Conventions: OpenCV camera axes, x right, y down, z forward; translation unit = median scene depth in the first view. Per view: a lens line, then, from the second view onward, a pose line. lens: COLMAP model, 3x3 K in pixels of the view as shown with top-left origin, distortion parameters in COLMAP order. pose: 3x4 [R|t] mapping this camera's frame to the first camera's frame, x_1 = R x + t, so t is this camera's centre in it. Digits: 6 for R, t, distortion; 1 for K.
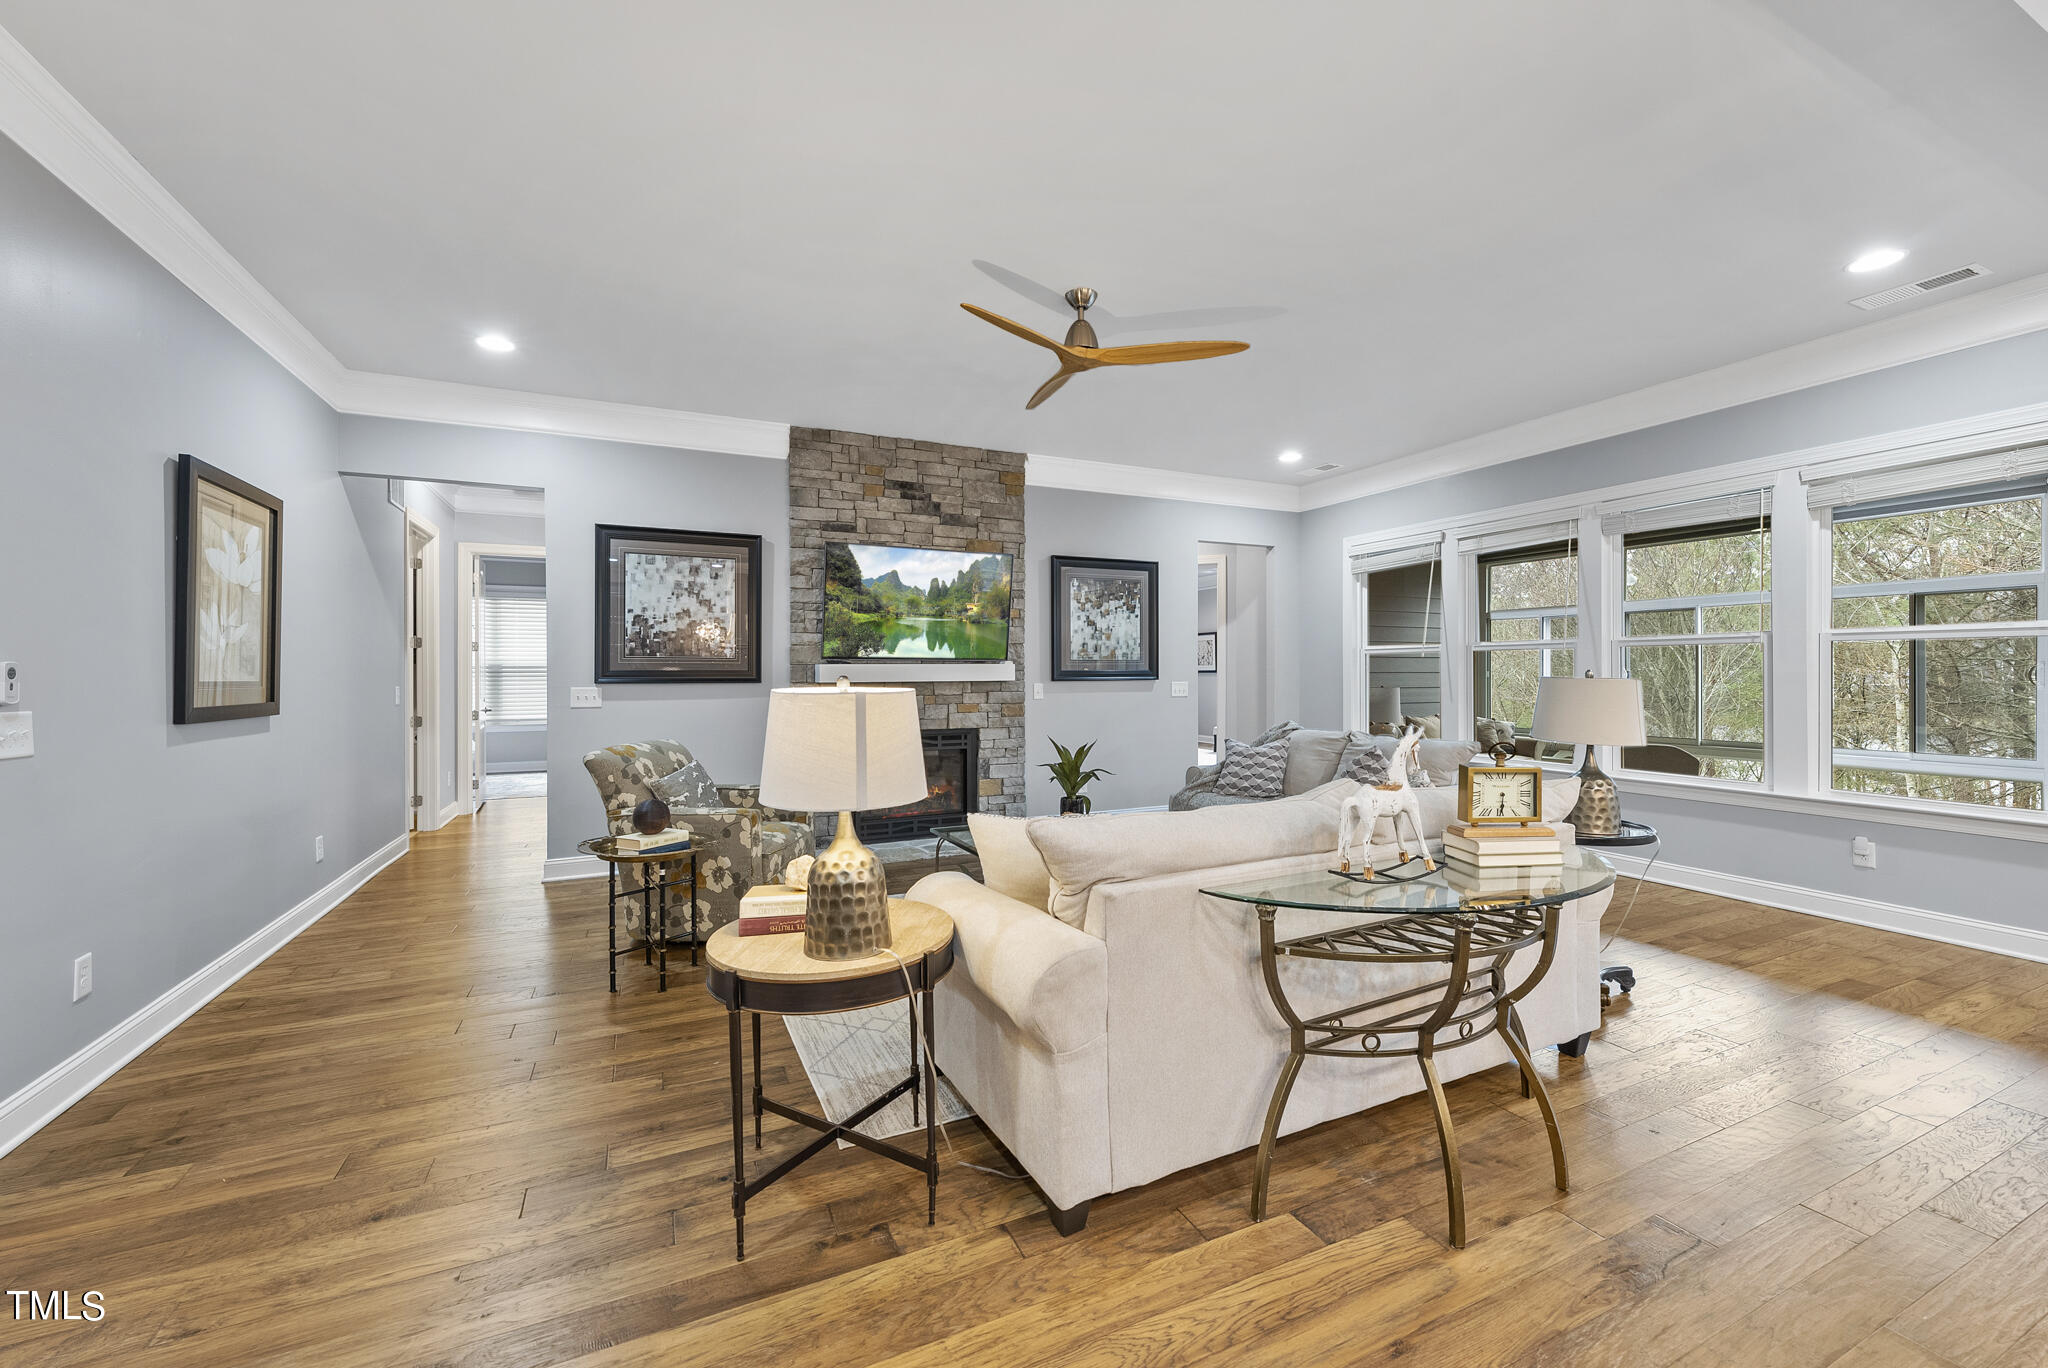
lens RADIAL K [[818.9, 0, 1031.4], [0, 818.9, 671.8], [0, 0, 1]] dist [0.000305, 0.000099]
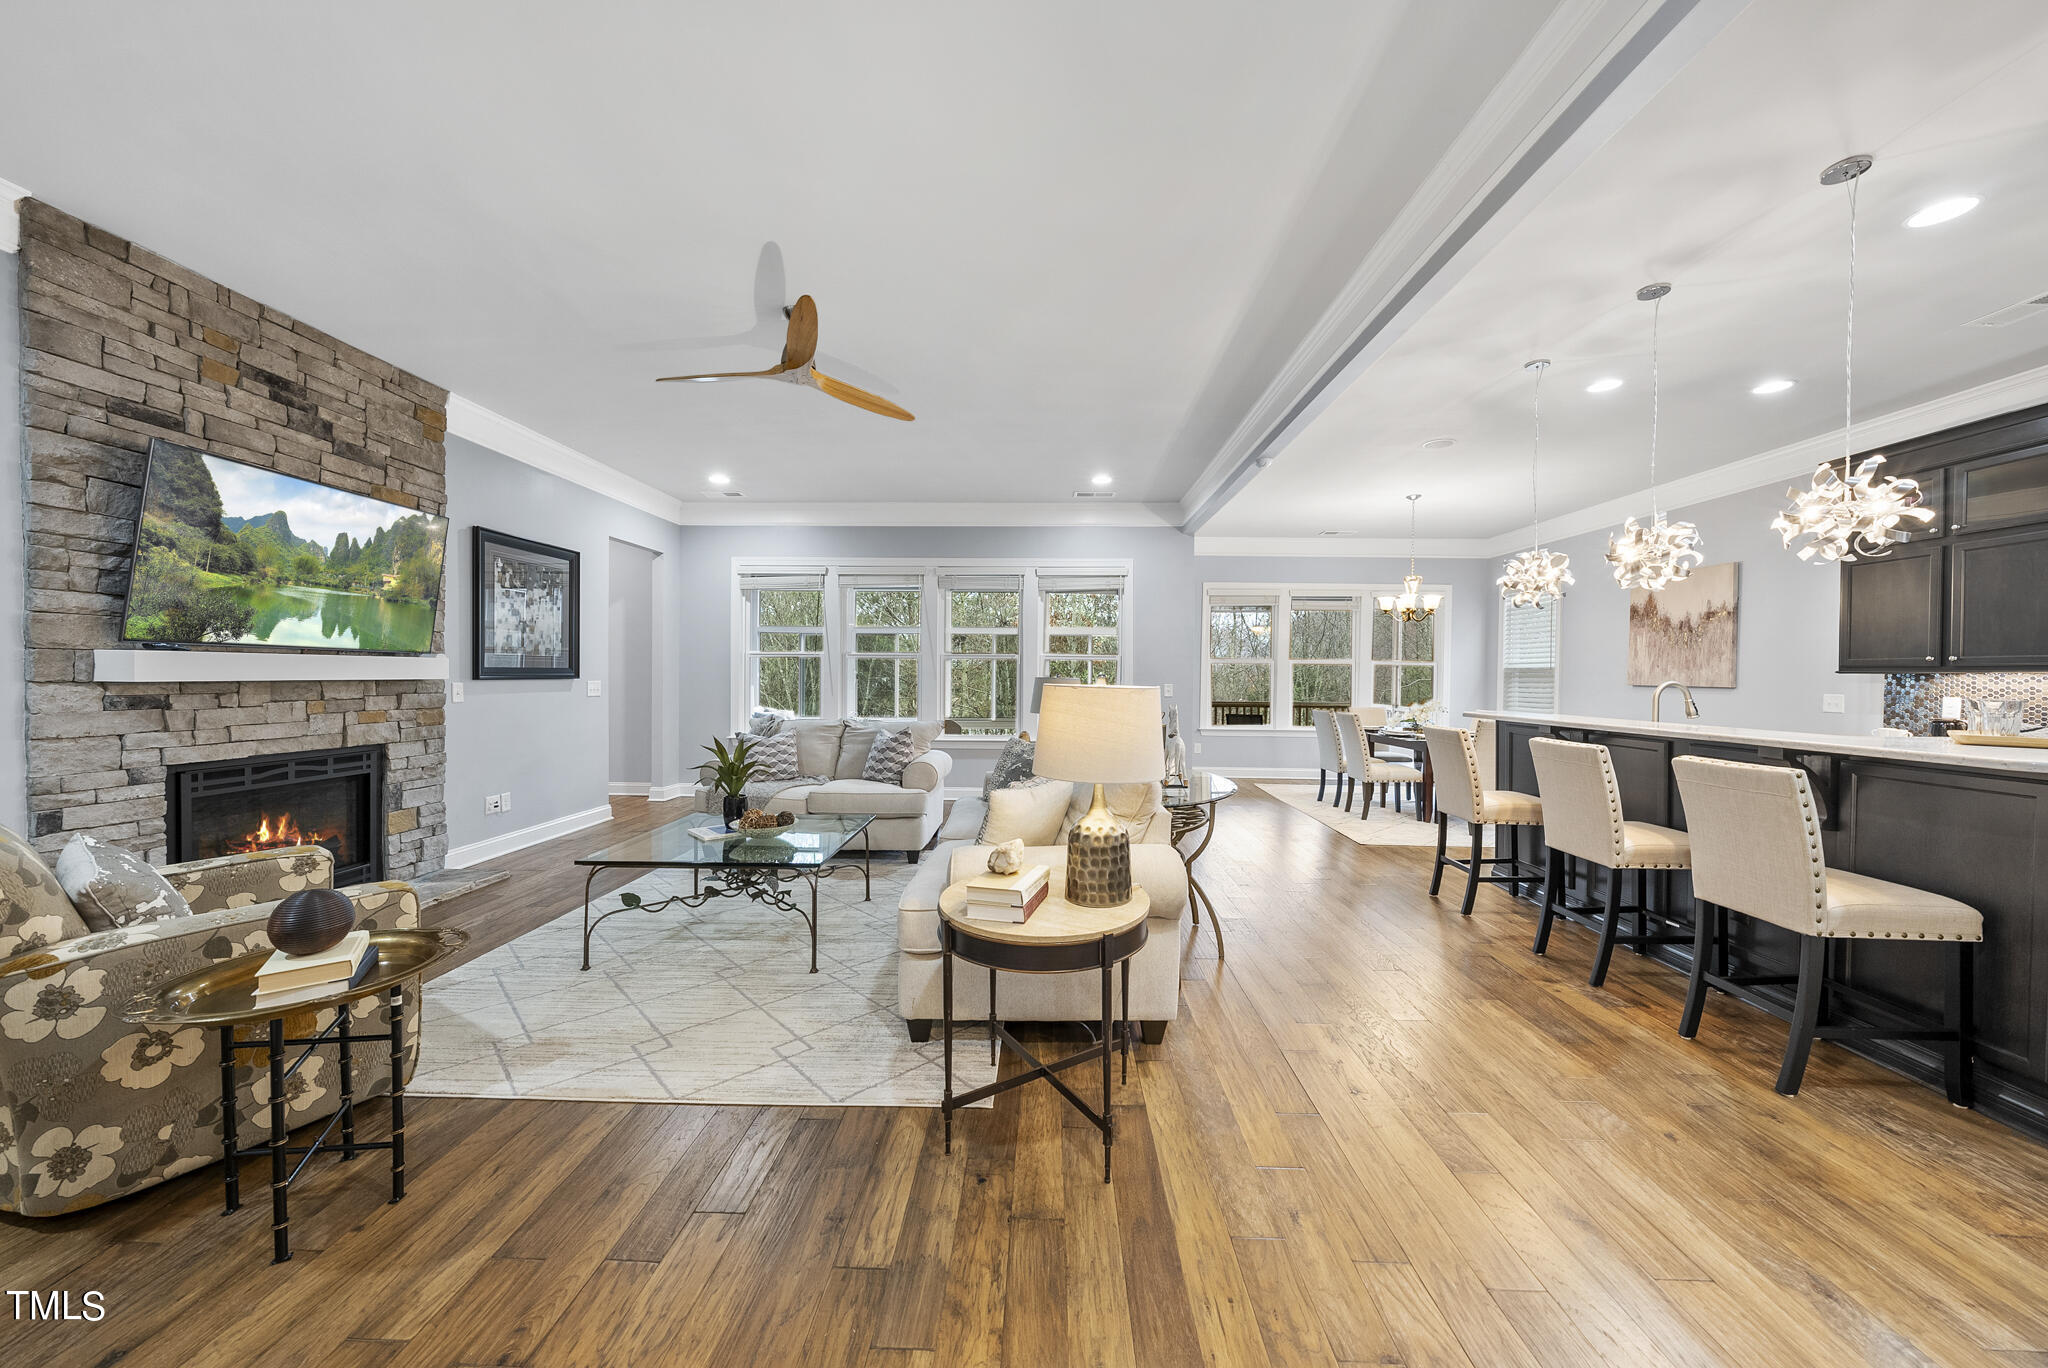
lens RADIAL K [[710.7, 0, 1028.8], [0, 710.7, 684.3], [0, 0, 1]] dist [-0.002405, 0.000877]
pose [[0.444355, -0.004691, 0.895839, -0.402098], [-0.009528, 0.999905, 0.009962, 0.003669], [-0.895800, -0.012962, 0.444268, 0.207558]]
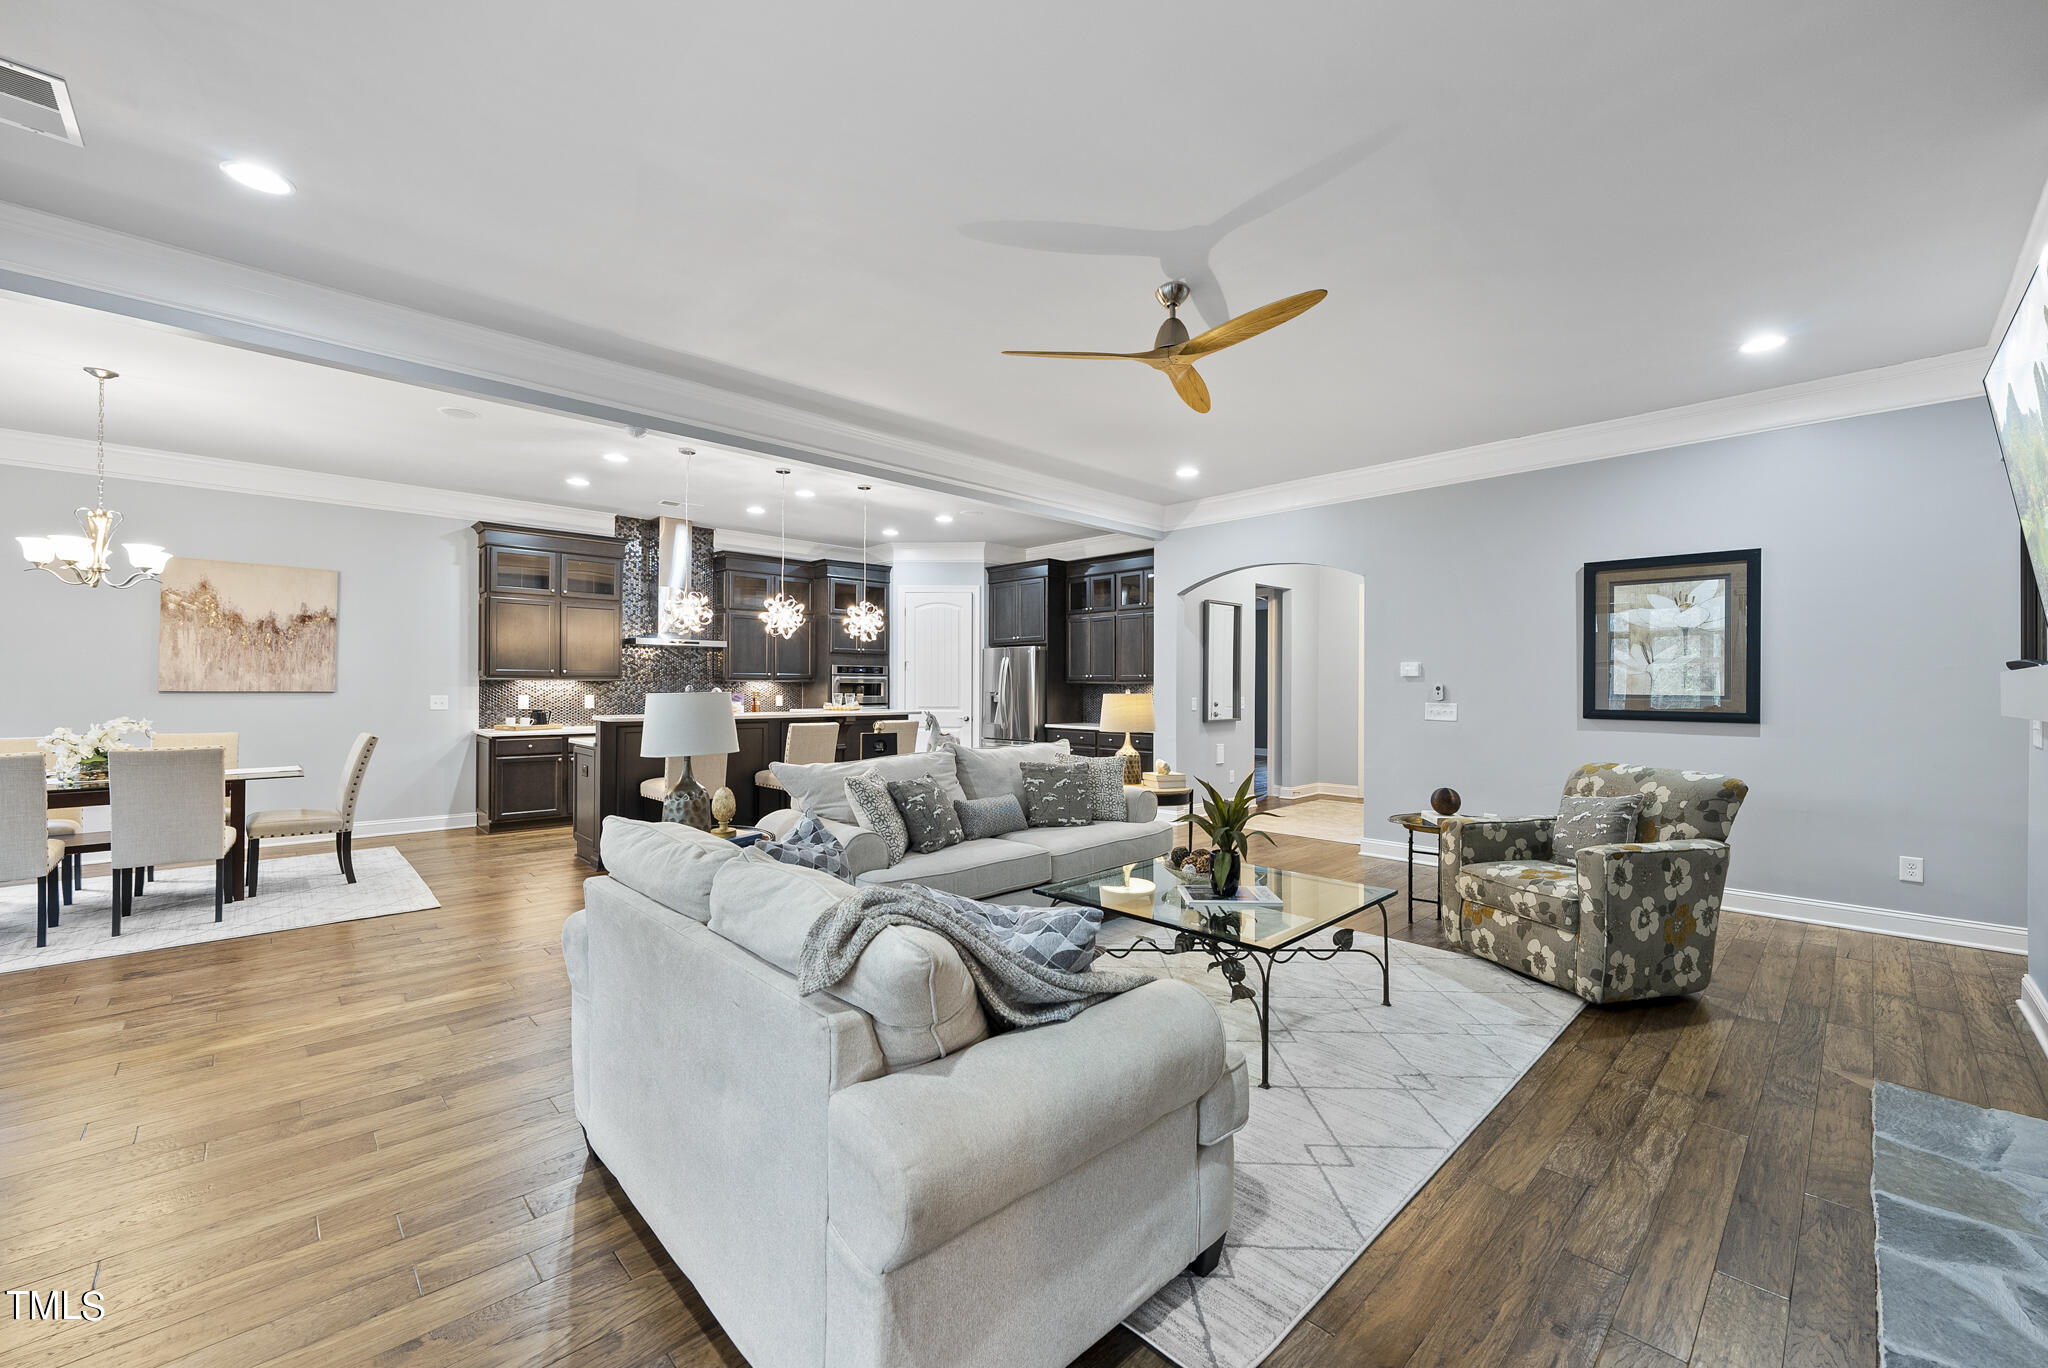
lens RADIAL K [[818.9, 0, 1042.1], [0, 818.9, 682.7], [0, 0, 1]] dist [0.000305, 0.000099]
pose [[-0.942748, -0.002827, -0.333495, 0.345596], [-0.001612, 0.999991, -0.003920, -0.001078], [0.333503, -0.003158, -0.942744, 1.223581]]
